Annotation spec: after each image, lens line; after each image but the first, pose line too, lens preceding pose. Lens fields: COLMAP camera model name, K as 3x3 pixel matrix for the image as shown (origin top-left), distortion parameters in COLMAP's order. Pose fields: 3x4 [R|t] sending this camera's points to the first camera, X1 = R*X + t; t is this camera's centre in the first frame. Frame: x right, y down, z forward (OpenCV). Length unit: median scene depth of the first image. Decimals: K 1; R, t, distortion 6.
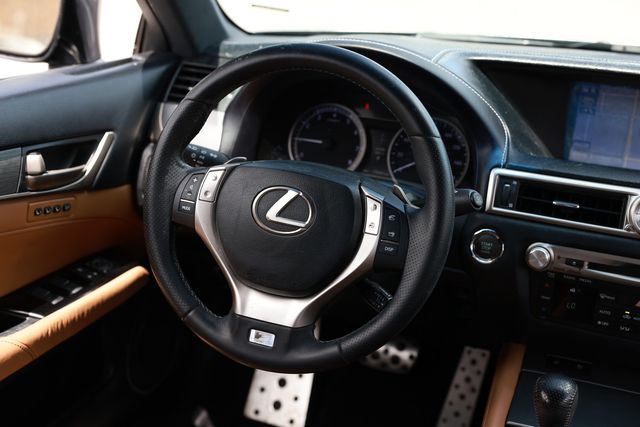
lens RADIAL K [[999.3, 0, 319.7], [0, 999.3, 212.2], [0, 0, 1]] dist [0.100051, 0.000000]
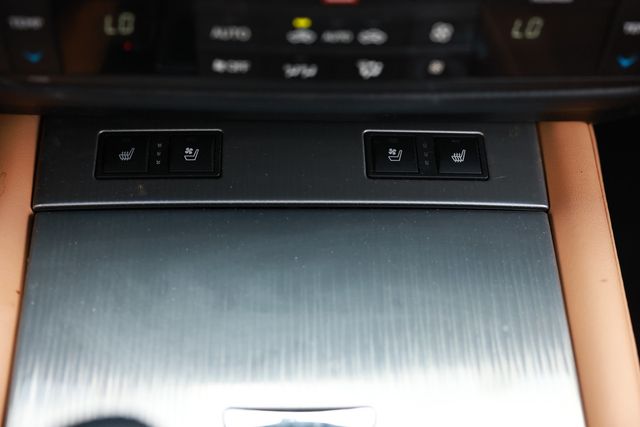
lens RADIAL K [[985.6, 0, 319.6], [0, 985.6, 213.3], [0, 0, 1]] dist [-0.014785, 0.000000]
pose [[0.921938, -0.296261, 0.249521, 0.215203], [0.136857, 0.851793, 0.505687, 0.002330], [-0.362355, -0.432063, 0.825845, 0.716285]]
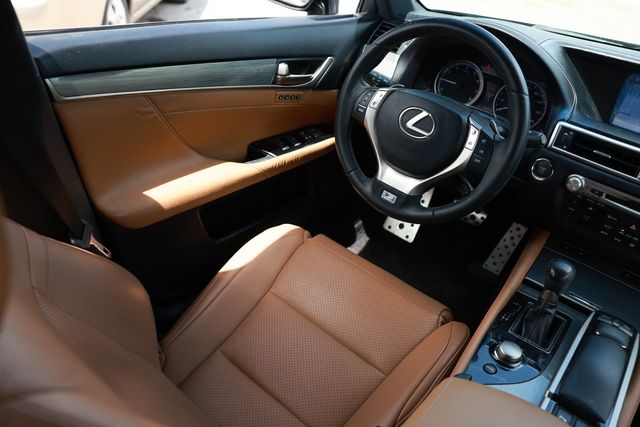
lens RADIAL K [[506.7, 0, 319.9], [0, 506.7, 210.3], [0, 0, 1]] dist [-0.096639, 0.082350]
pose [[0.947797, 0.222670, -0.228253, 0.028919], [-0.170752, 0.958938, 0.226455, -0.022175], [0.269305, -0.175658, 0.946900, 0.155044]]
